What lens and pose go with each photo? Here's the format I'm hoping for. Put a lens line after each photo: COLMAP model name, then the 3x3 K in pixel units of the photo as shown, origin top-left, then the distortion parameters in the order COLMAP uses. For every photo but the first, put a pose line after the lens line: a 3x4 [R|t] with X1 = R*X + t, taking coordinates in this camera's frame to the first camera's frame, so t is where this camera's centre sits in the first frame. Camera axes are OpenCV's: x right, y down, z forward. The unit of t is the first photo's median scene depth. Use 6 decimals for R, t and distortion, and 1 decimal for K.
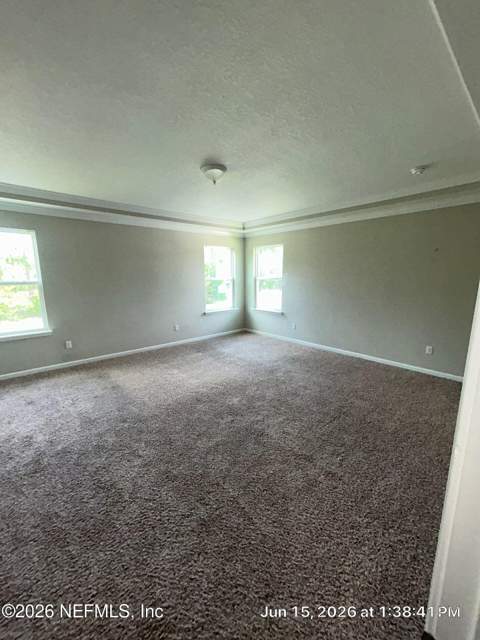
lens RADIAL K [[259.2, 0, 240.7], [0, 259.2, 321.4], [0, 0, 1]] dist [0.001079, 0.000542]
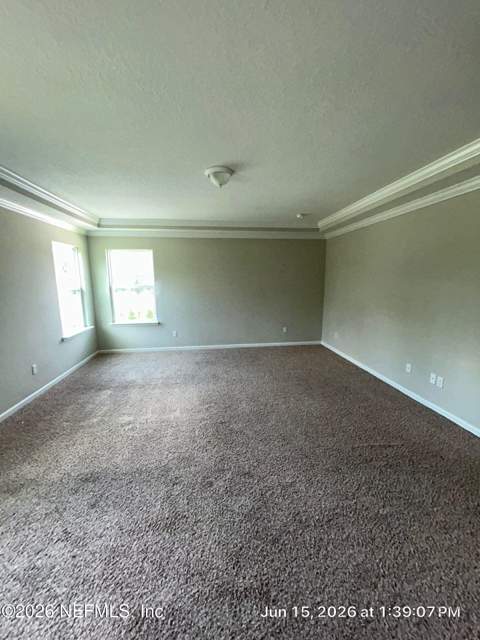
lens RADIAL K [[259.2, 0, 238.6], [0, 259.2, 322.3], [0, 0, 1]] dist [0.001079, 0.000542]
pose [[0.560292, -0.137728, 0.816764, -0.520276], [0.154879, 0.986107, 0.060038, -0.053297], [-0.813686, 0.092861, 0.573839, 0.260261]]
